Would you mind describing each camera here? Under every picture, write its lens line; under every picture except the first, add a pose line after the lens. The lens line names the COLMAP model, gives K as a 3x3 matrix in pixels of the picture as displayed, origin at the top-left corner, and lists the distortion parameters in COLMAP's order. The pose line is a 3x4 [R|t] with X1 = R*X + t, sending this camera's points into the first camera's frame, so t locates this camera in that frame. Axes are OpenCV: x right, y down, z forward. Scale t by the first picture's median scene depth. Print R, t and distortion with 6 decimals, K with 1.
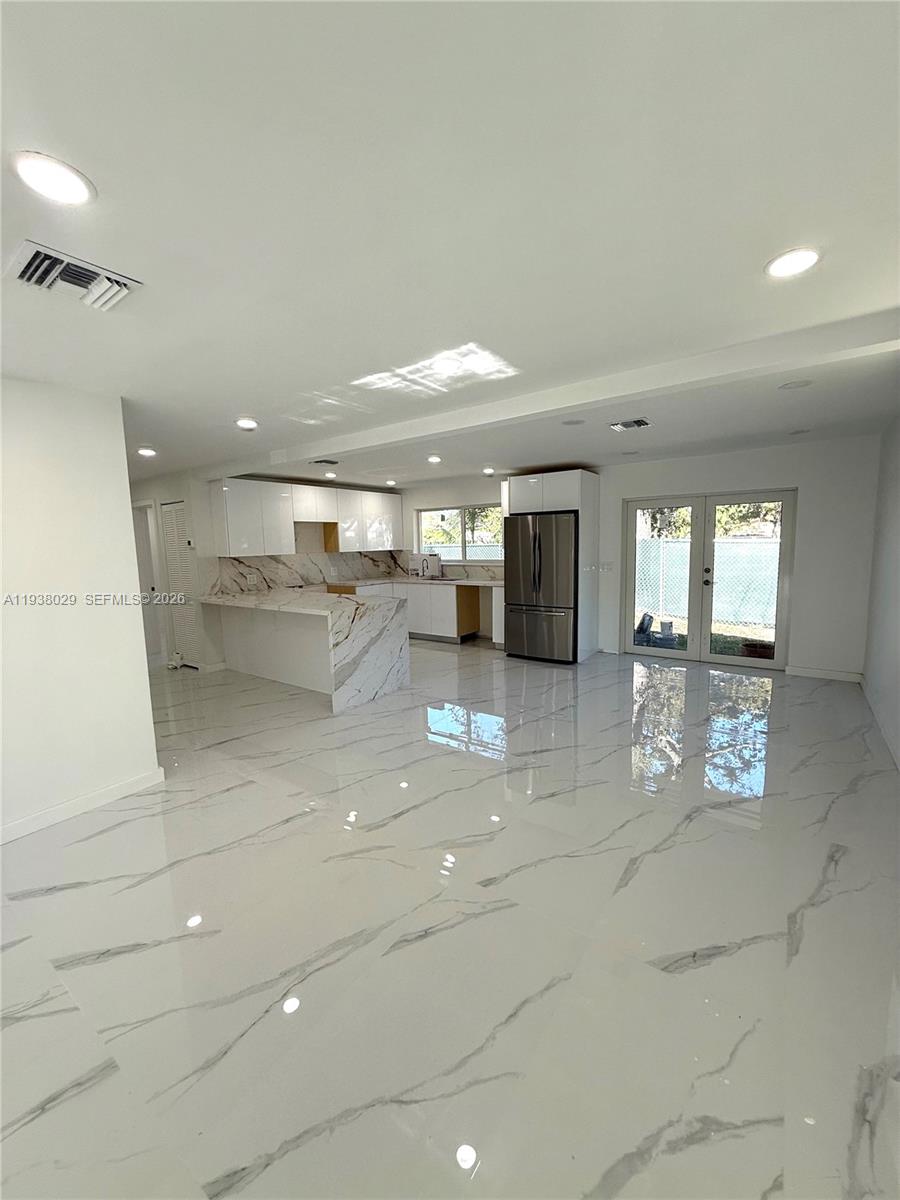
lens RADIAL K [[475.7, 0, 450.0], [0, 475.7, 600.0], [0, 0, 1]] dist [0.000999, 0.000029]
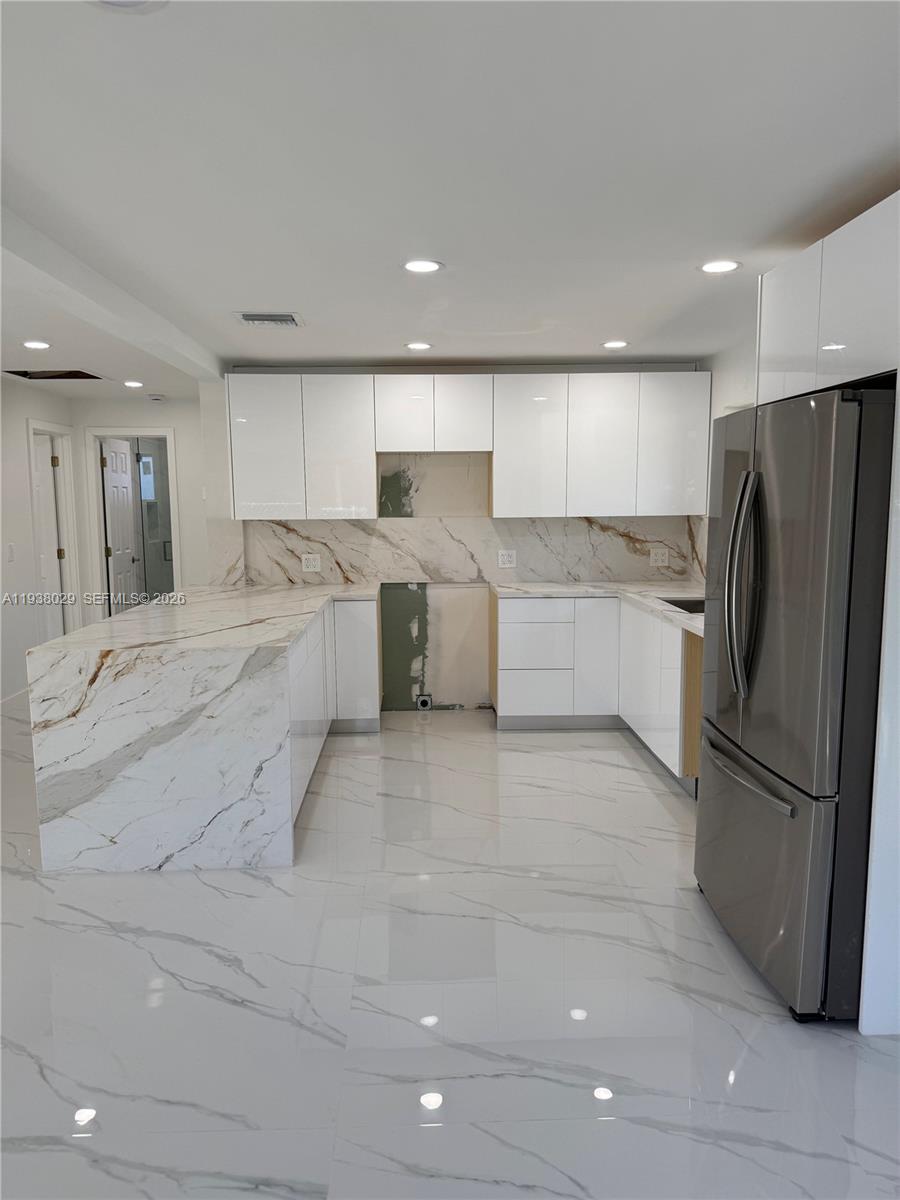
lens RADIAL K [[834.0, 0, 450.0], [0, 834.0, 600.0], [0, 0, 1]] dist [0.153490, -0.345000]
pose [[0.618015, 0.115779, -0.777594, 0.410103], [-0.103692, 0.992460, 0.065359, -0.078396], [0.779298, 0.040237, 0.625361, 0.526964]]
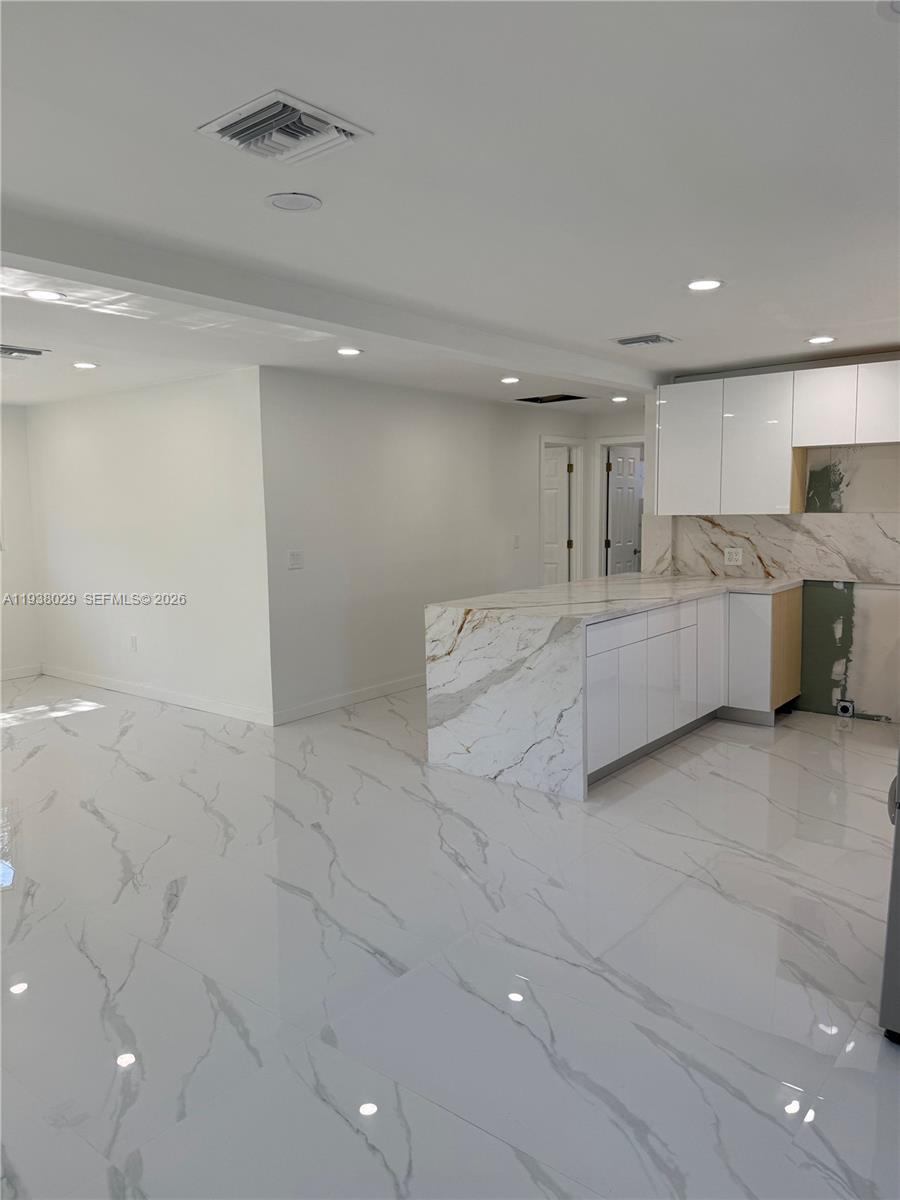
lens RADIAL K [[834.0, 0, 450.0], [0, 834.0, 600.0], [0, 0, 1]] dist [0.153490, -0.345000]
pose [[-0.056833, 0.140405, -0.988462, 0.578174], [-0.104967, 0.983734, 0.145769, -0.101170], [0.992850, 0.112040, -0.041171, 0.706617]]
